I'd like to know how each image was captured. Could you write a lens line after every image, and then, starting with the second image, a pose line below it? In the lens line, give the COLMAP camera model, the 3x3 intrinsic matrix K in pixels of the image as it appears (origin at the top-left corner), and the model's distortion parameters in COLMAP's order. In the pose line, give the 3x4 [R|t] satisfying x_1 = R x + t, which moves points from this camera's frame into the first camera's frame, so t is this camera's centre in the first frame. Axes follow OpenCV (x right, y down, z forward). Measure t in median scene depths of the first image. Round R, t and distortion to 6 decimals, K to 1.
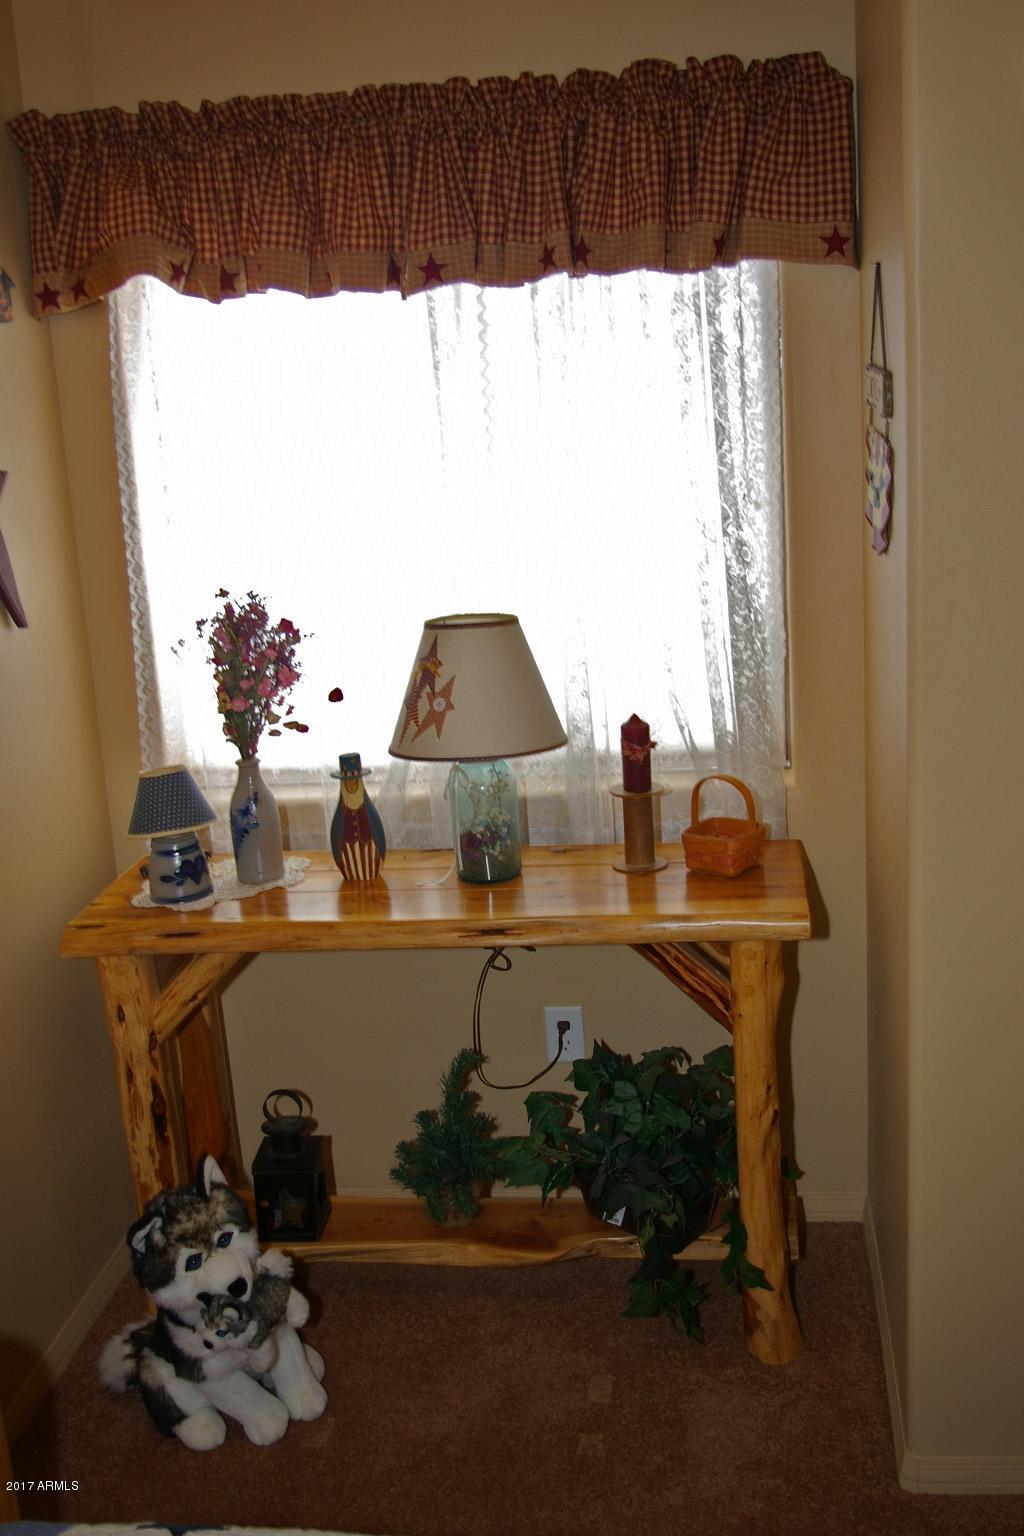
lens RADIAL K [[1625.8, 0, 512.0], [0, 1625.8, 768.0], [0, 0, 1]] dist [-0.058271, 0.029208]
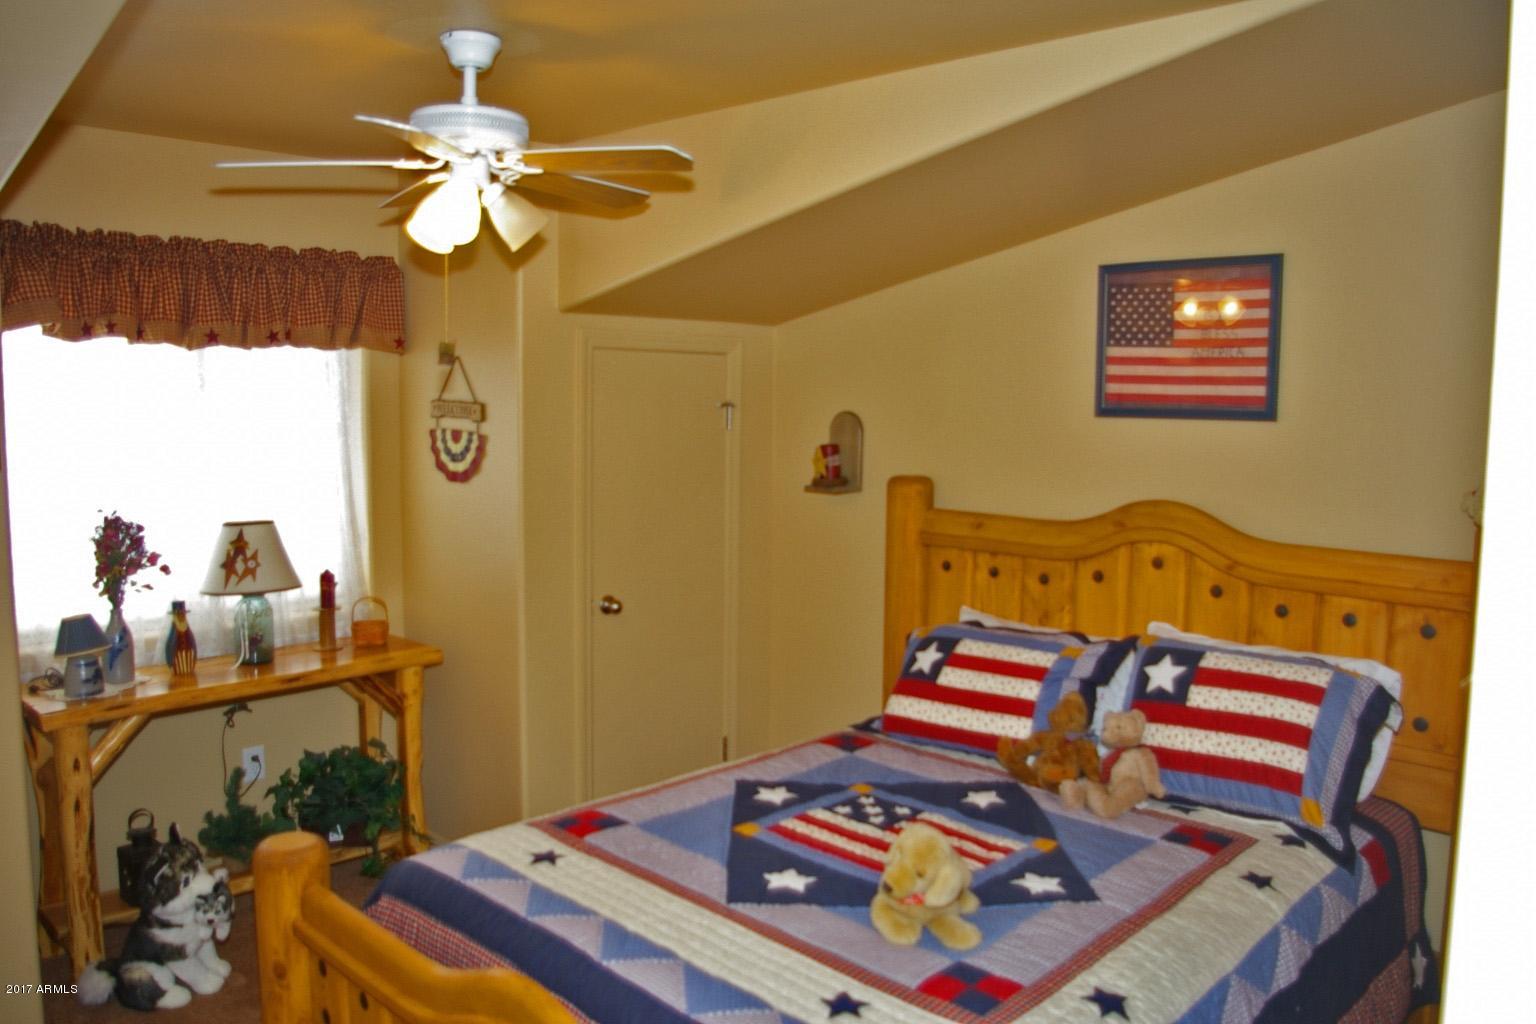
lens RADIAL K [[1192.6, 0, 774.2], [0, 1192.6, 518.6], [0, 0, 1]] dist [-0.092009, 0.041336]
pose [[0.603205, -0.013233, 0.797477, -0.733525], [0.144410, 0.985149, -0.092883, 0.117601], [-0.784404, 0.171191, 0.596157, -0.275983]]
